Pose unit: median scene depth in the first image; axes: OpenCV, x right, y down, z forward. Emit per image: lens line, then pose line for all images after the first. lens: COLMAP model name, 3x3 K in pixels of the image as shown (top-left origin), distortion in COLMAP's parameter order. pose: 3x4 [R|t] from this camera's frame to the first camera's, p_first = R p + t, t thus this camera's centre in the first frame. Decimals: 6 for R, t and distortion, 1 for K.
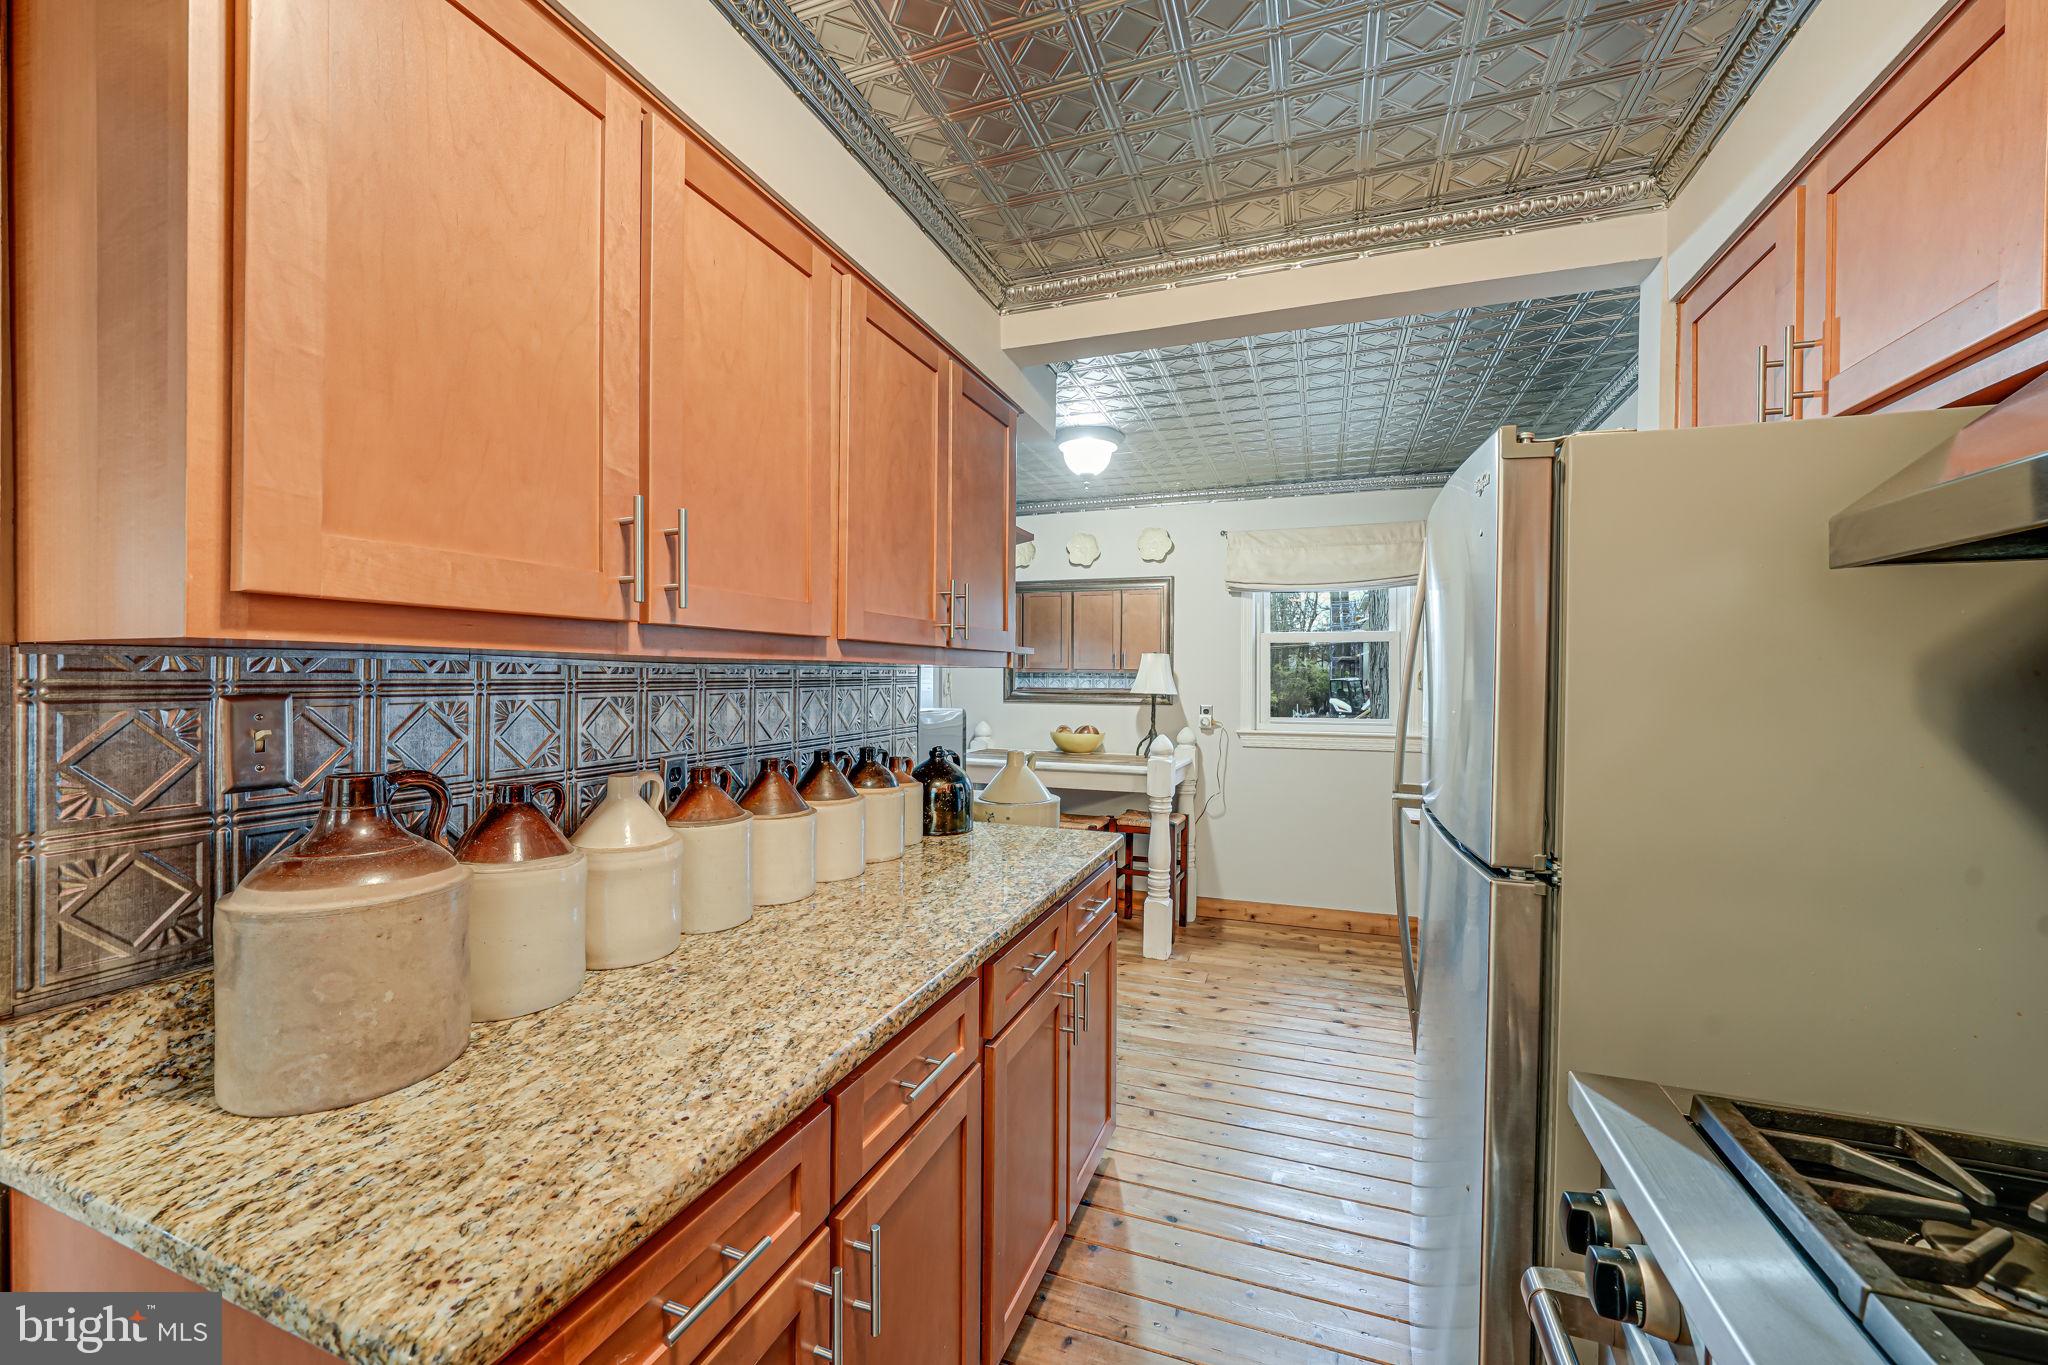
lens RADIAL K [[799.4, 0, 1013.2], [0, 799.4, 679.2], [0, 0, 1]] dist [-0.002520, 0.001459]
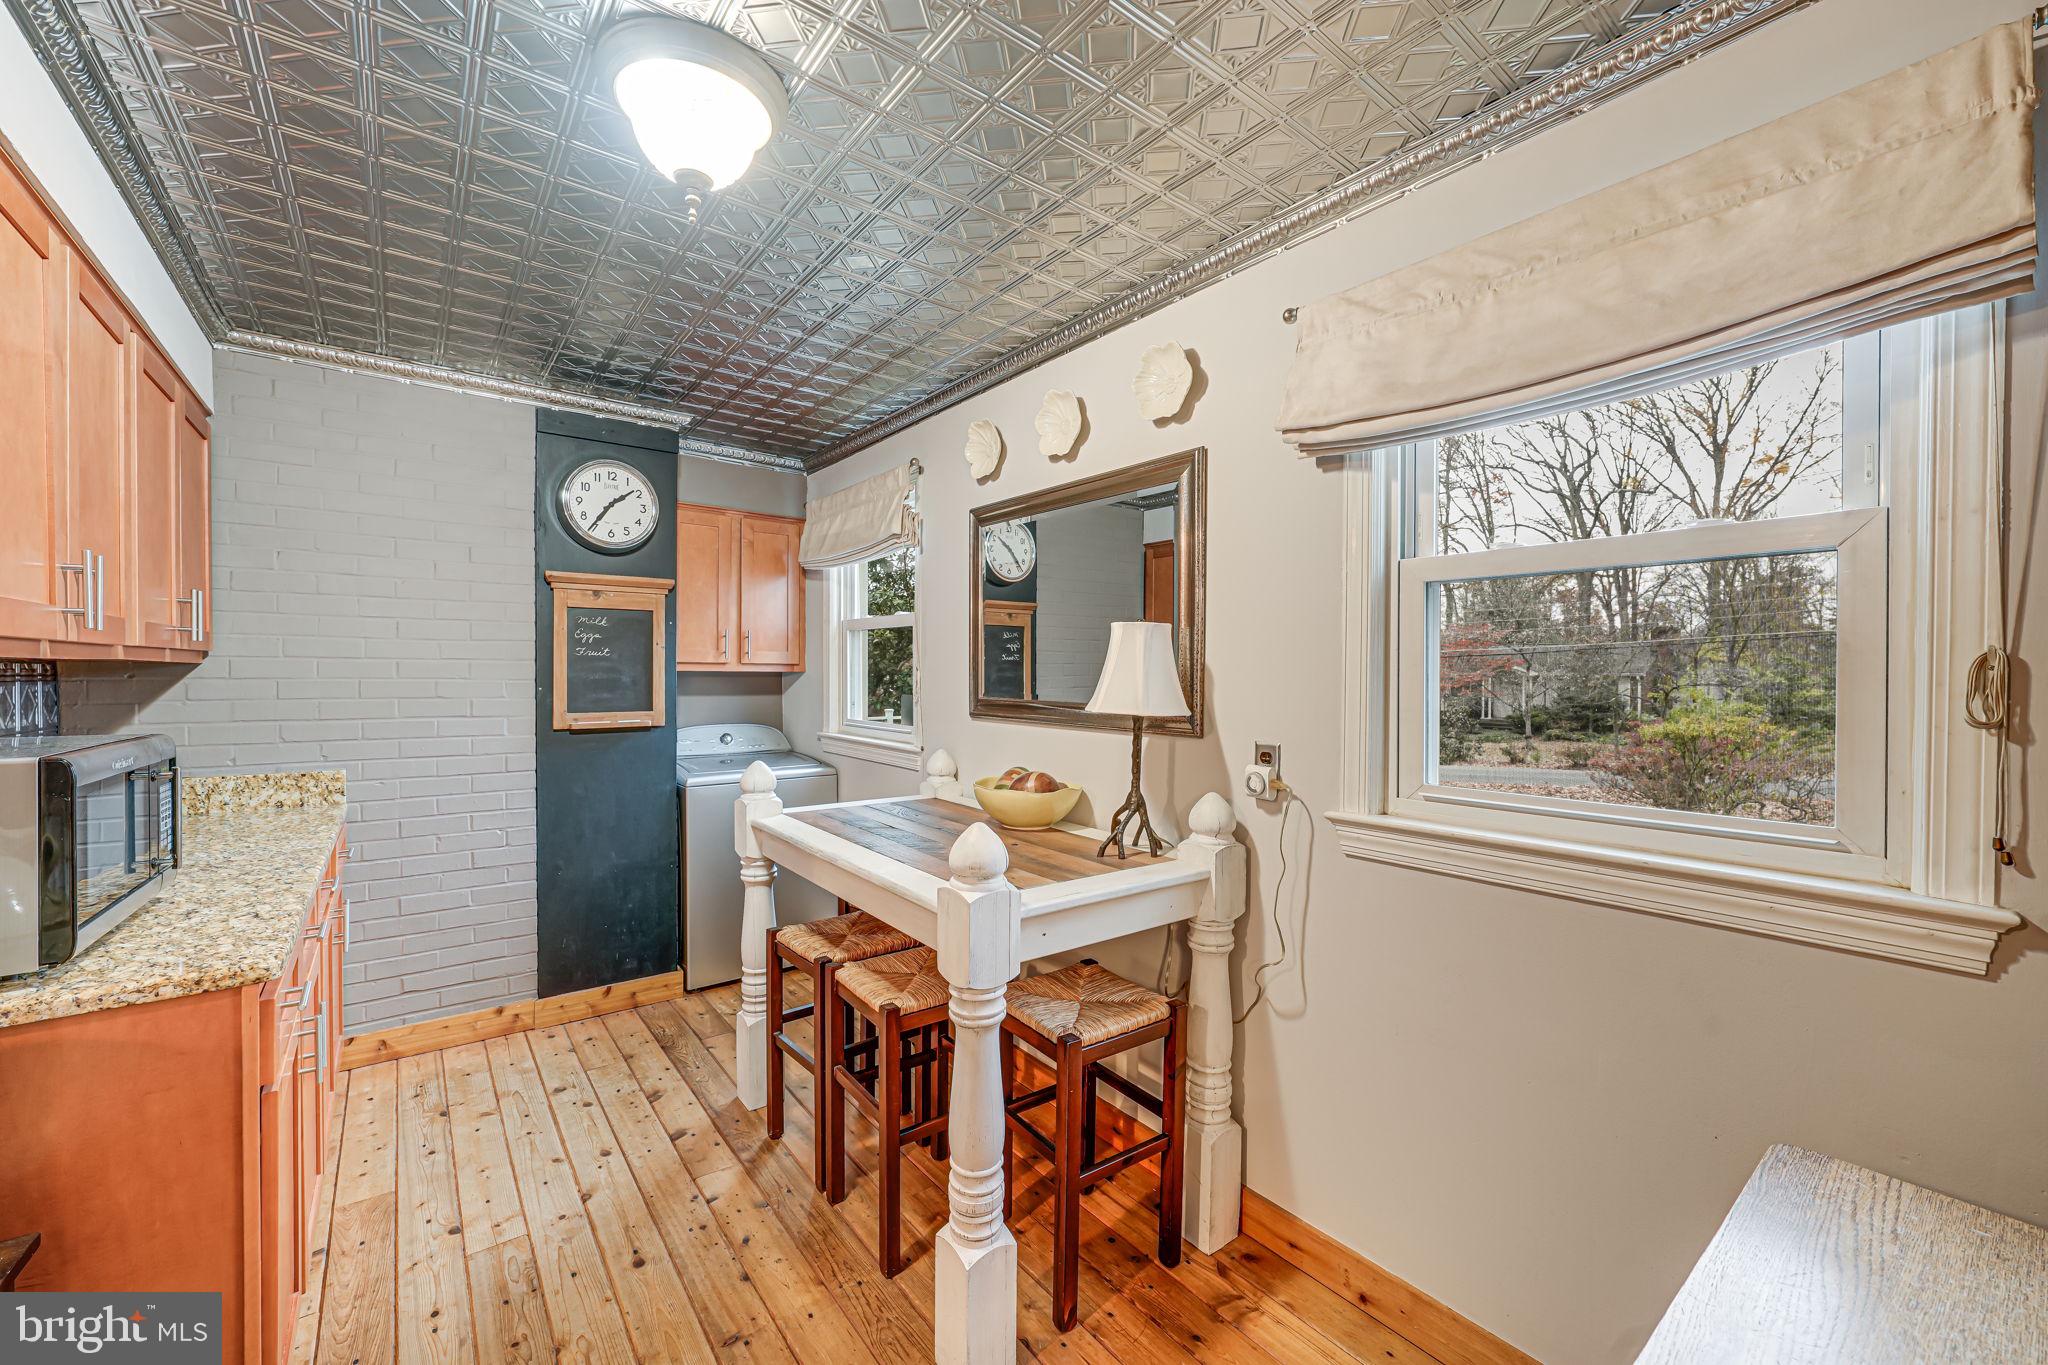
lens RADIAL K [[799.4, 0, 1031.3], [0, 799.4, 682.5], [0, 0, 1]] dist [-0.002520, 0.001459]
pose [[0.851204, 0.006670, -0.524793, 0.365371], [-0.006047, 0.999978, 0.002901, 0.000590], [0.524800, 0.000704, 0.851225, 0.595390]]
